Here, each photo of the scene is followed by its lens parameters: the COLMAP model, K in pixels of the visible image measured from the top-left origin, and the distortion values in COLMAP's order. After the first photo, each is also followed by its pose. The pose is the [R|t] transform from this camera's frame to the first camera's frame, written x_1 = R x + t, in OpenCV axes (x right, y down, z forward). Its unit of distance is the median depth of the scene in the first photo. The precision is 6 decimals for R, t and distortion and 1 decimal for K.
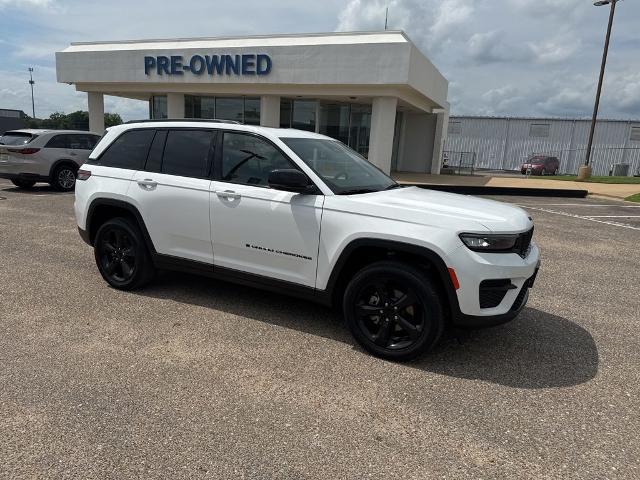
lens RADIAL K [[455.7, 0, 318.5], [0, 455.7, 238.7], [0, 0, 1]] dist [0.023394, -0.037583]
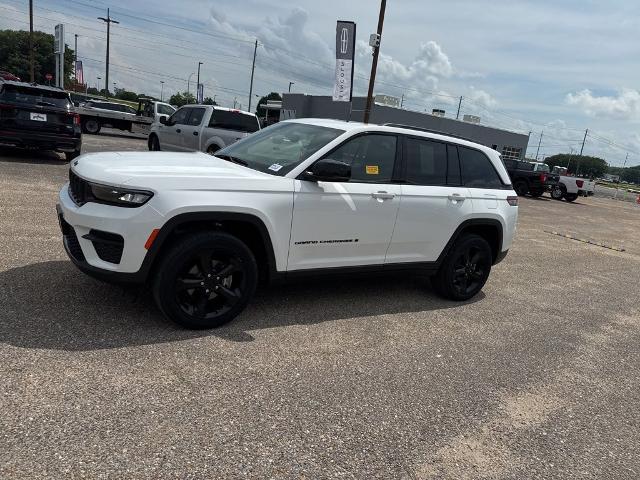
lens RADIAL K [[455.7, 0, 318.5], [0, 455.7, 238.7], [0, 0, 1]] dist [0.023394, -0.037583]
pose [[-0.479474, 0.076335, -0.874230, 0.214324], [-0.329489, 0.907665, 0.259964, -0.063594], [0.813352, 0.412695, -0.410050, 0.374686]]
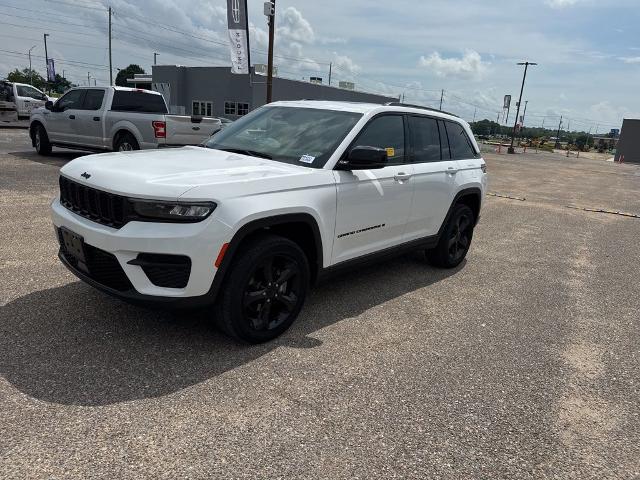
lens RADIAL K [[455.7, 0, 318.5], [0, 455.7, 238.7], [0, 0, 1]] dist [0.023394, -0.037583]
pose [[-0.232055, 0.176446, -0.956565, 0.230633], [-0.279962, 0.929681, 0.239404, -0.049206], [0.931543, 0.323356, -0.166339, 0.309504]]
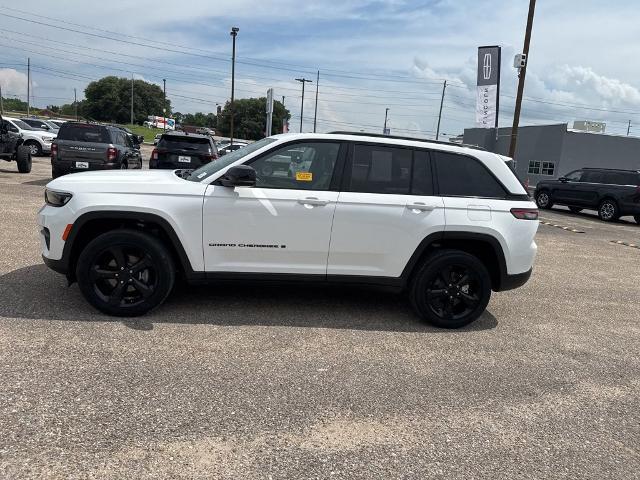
lens RADIAL K [[456.7, 0, 320.0], [0, 456.7, 231.0], [0, 0, 1]] dist [0.027421, -0.041597]
pose [[-0.801117, -0.020267, -0.598165, 0.130545], [-0.237757, 0.927961, 0.286985, -0.085668], [0.549257, 0.372126, -0.748224, 0.470295]]
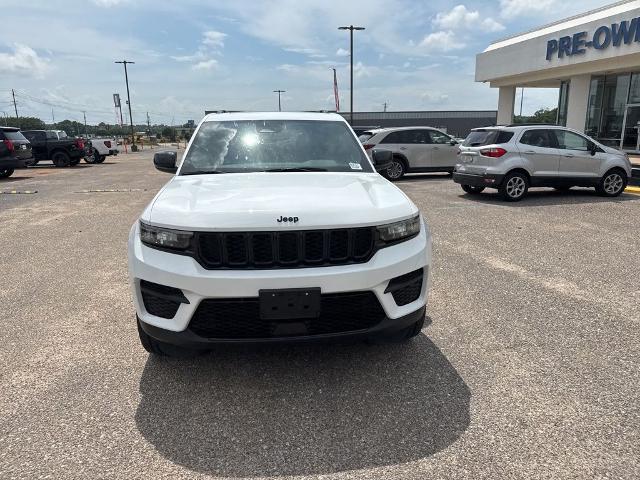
lens RADIAL K [[455.7, 0, 318.5], [0, 455.7, 238.7], [0, 0, 1]] dist [0.023394, -0.037583]
pose [[0.565104, 0.131219, -0.814518, 0.205663], [-0.122971, 0.989639, 0.074115, -0.014104], [0.815804, 0.058279, 0.575385, 0.132545]]
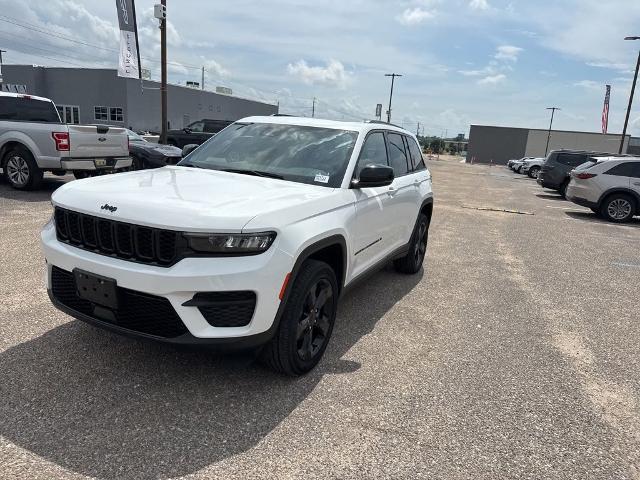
lens RADIAL K [[456.7, 0, 320.0], [0, 456.7, 231.0], [0, 0, 1]] dist [0.027421, -0.041597]
pose [[0.039607, 0.156329, -0.986911, 0.233147], [-0.271436, 0.952228, 0.139942, -0.038828], [0.961641, 0.262340, 0.080148, 0.252332]]
